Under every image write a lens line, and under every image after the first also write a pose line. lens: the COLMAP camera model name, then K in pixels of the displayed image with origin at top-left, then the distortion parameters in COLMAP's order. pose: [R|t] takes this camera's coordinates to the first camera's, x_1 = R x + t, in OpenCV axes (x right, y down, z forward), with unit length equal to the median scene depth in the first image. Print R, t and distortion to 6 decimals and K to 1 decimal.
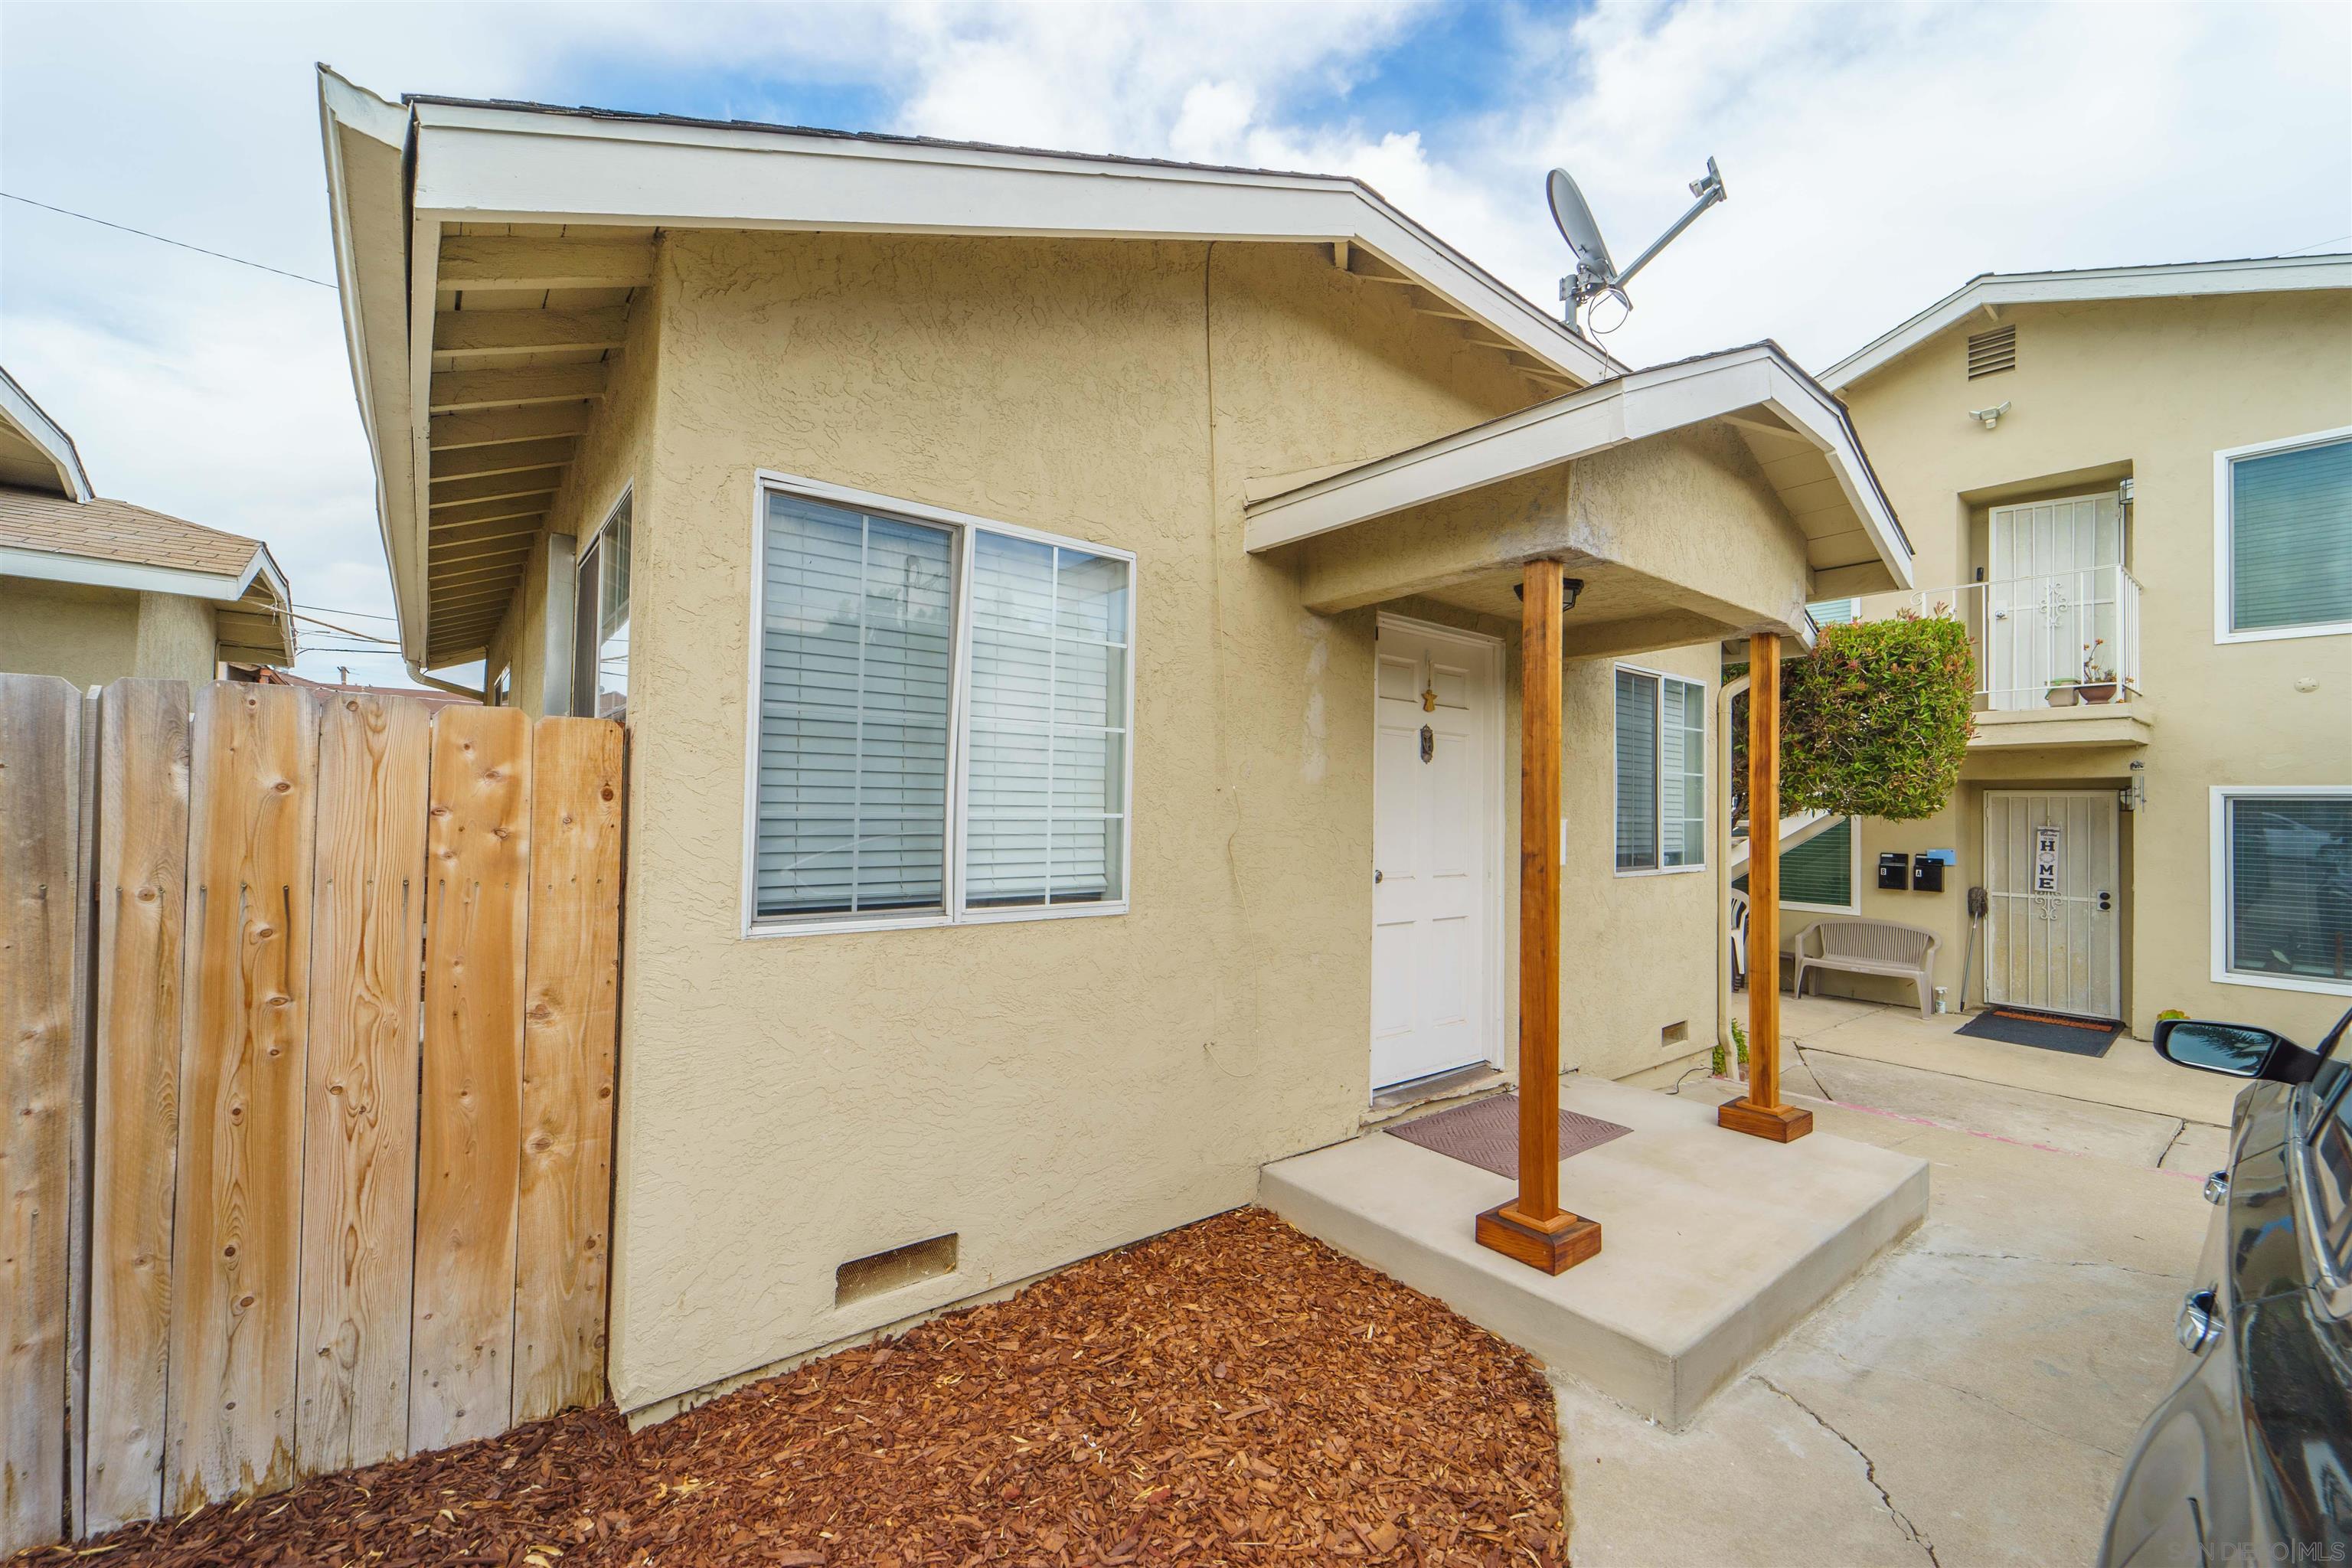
lens RADIAL K [[940.4, 0, 1181.1], [0, 940.4, 784.7], [0, 0, 1]] dist [0.002096, -0.001093]
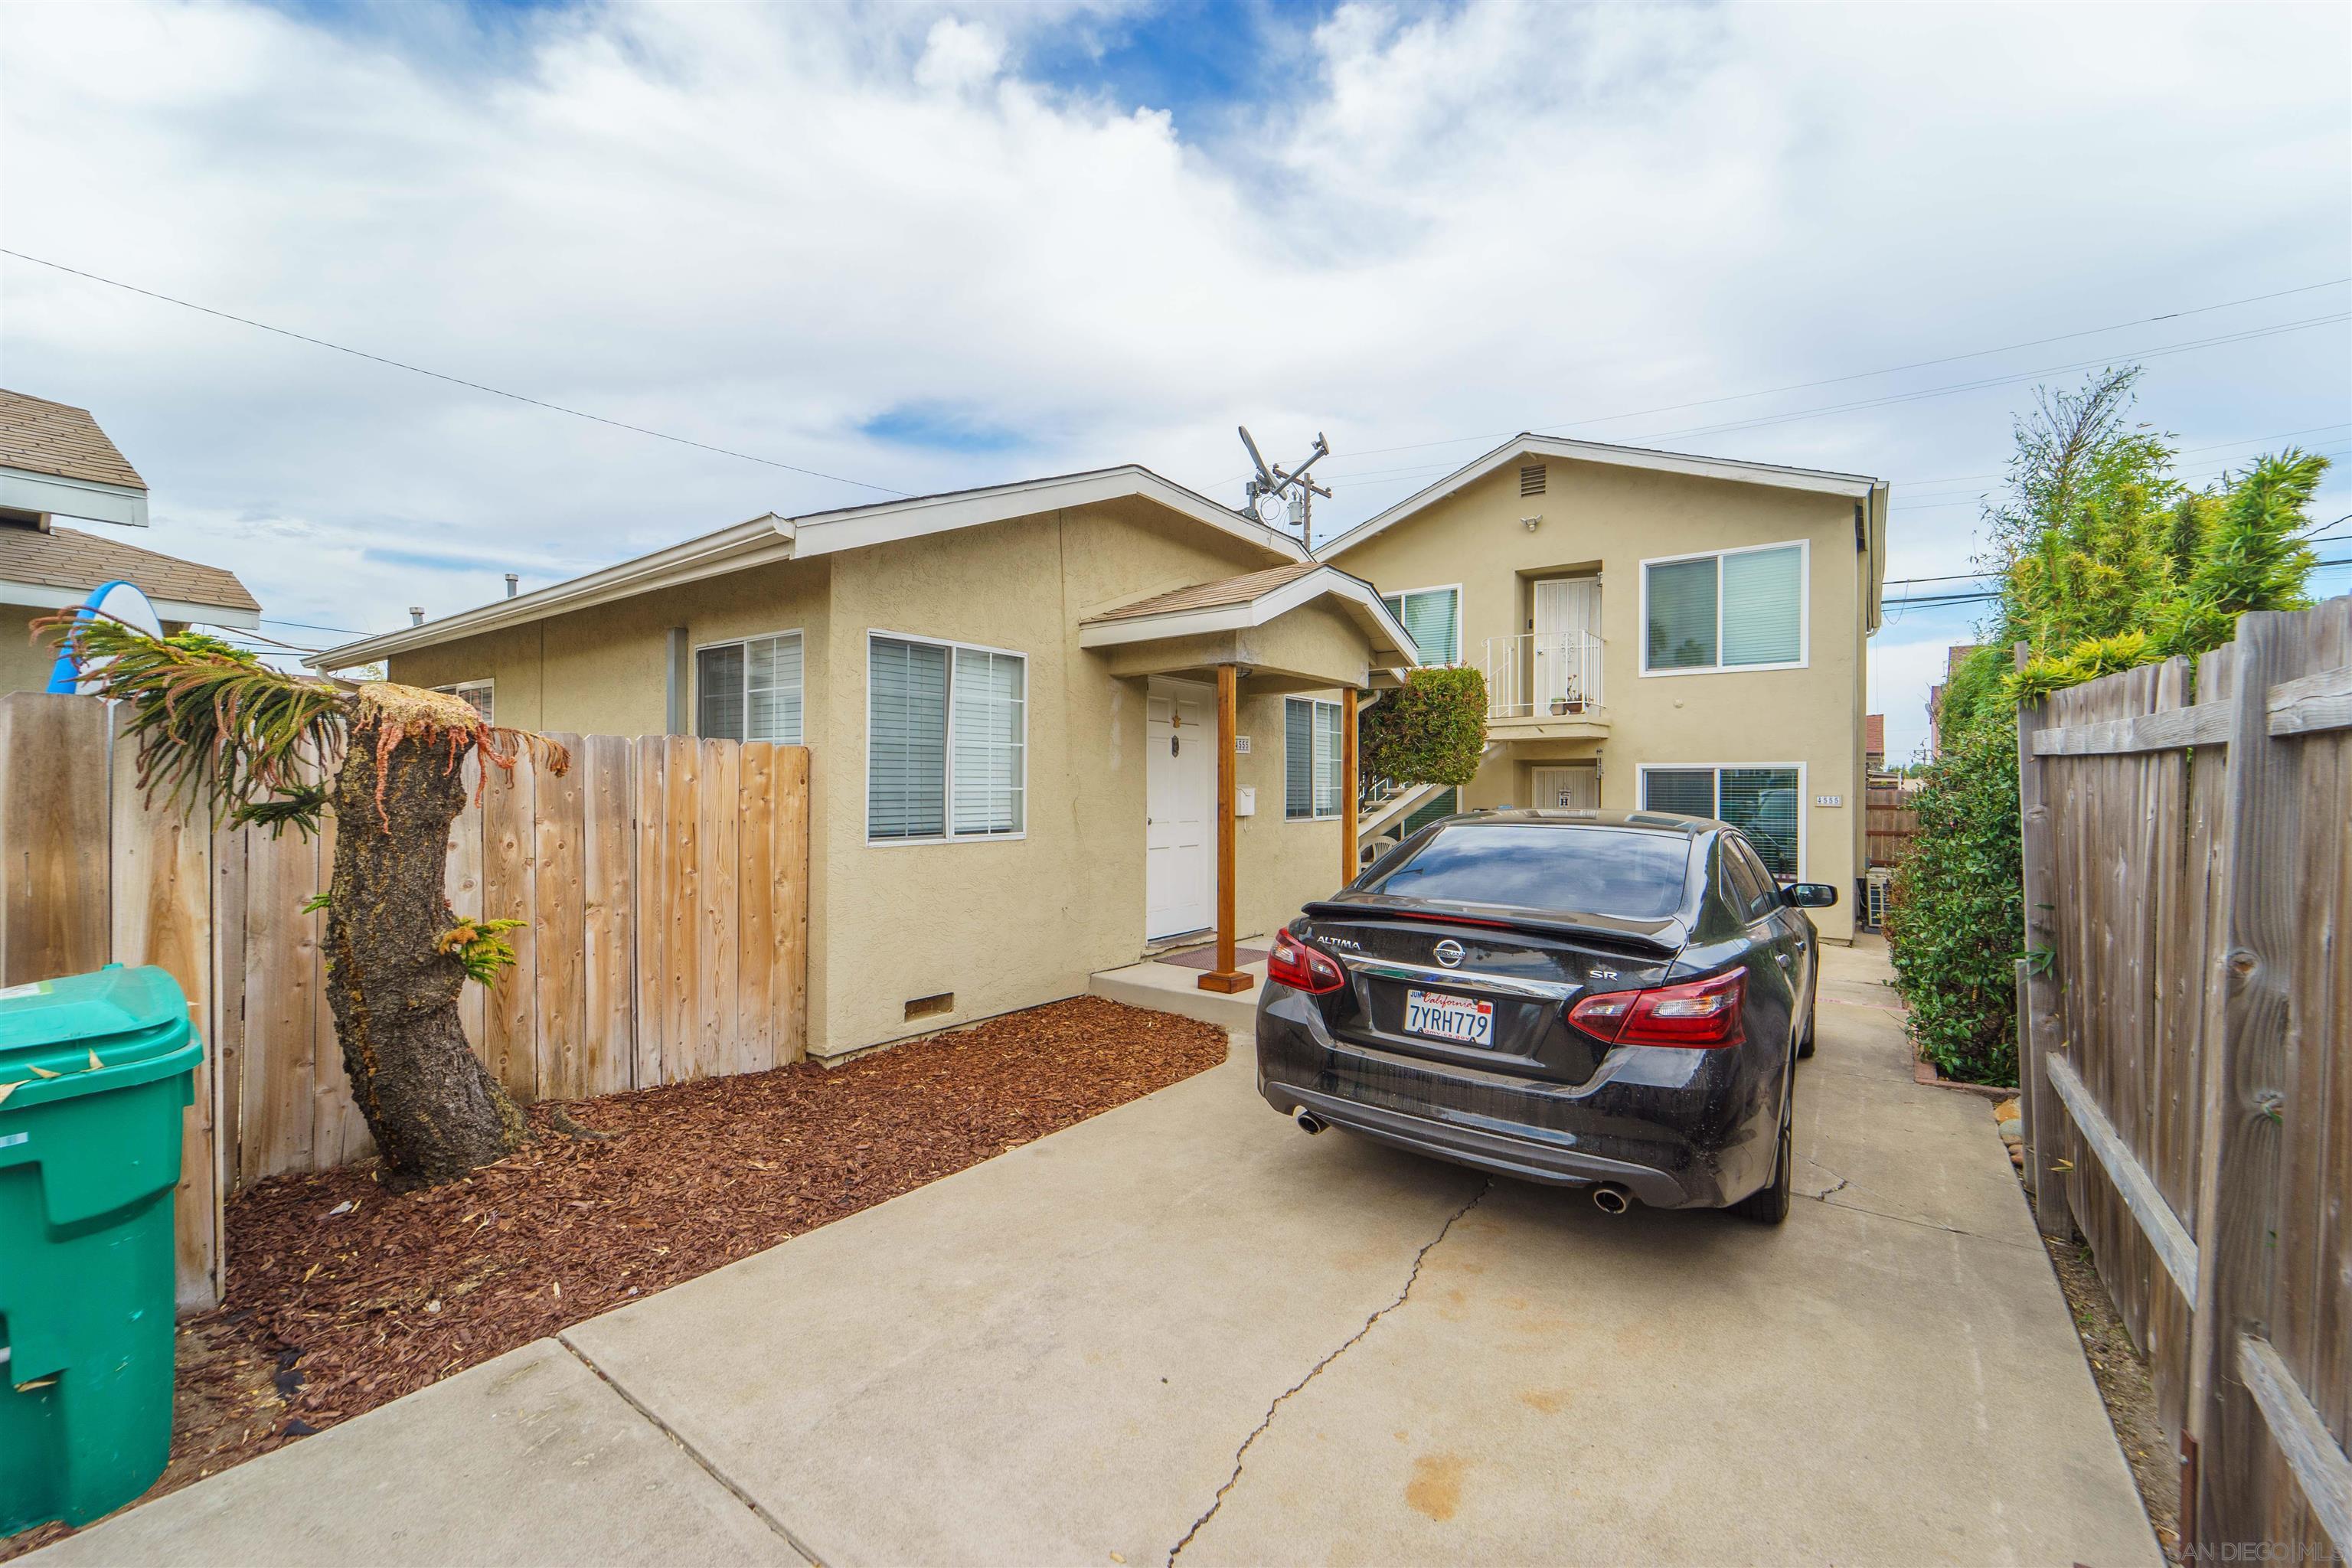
lens RADIAL K [[940.4, 0, 1181.1], [0, 940.4, 784.7], [0, 0, 1]] dist [0.002096, -0.001093]
pose [[0.967789, -0.012818, 0.251436, -0.217668], [0.006462, 0.999639, 0.026088, -0.022491], [-0.251680, -0.023623, 0.967522, -0.897243]]
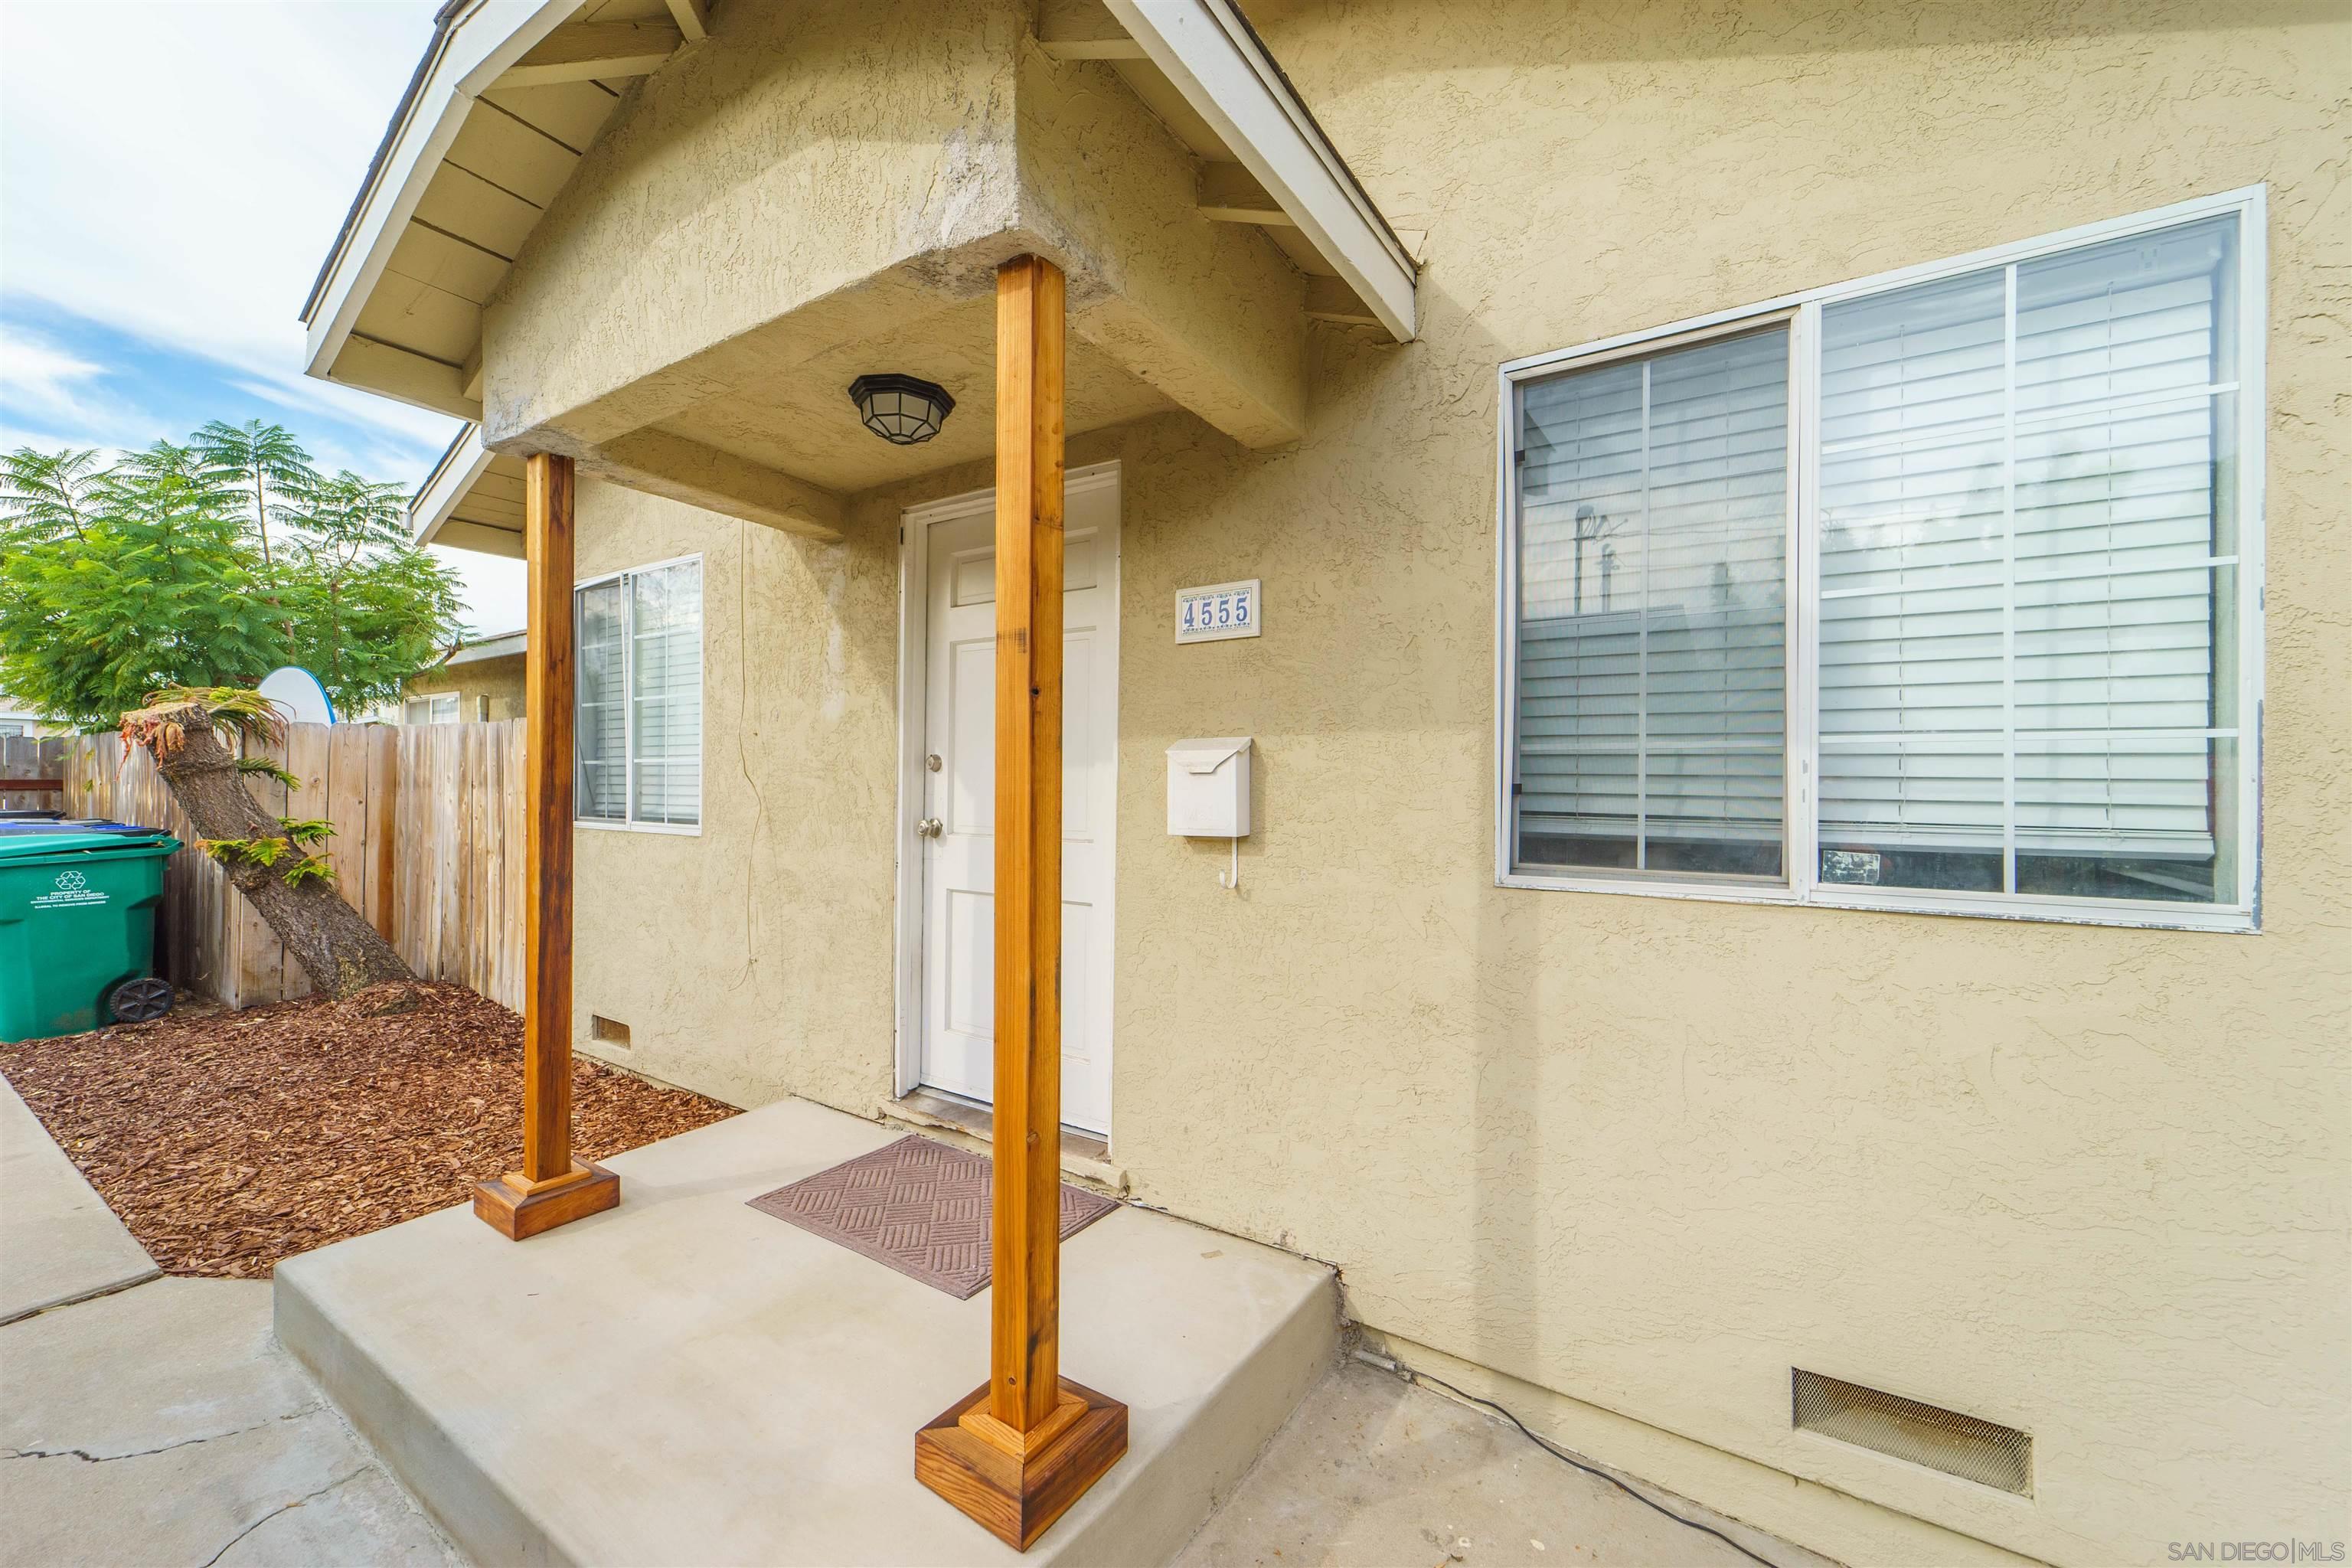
lens RADIAL K [[940.4, 0, 1181.1], [0, 940.4, 784.7], [0, 0, 1]] dist [0.002096, -0.001093]
pose [[0.304483, -0.014006, -0.952415, 1.260527], [0.020579, 0.999755, -0.008123, 0.084566], [0.952295, -0.017127, 0.304697, 1.145071]]
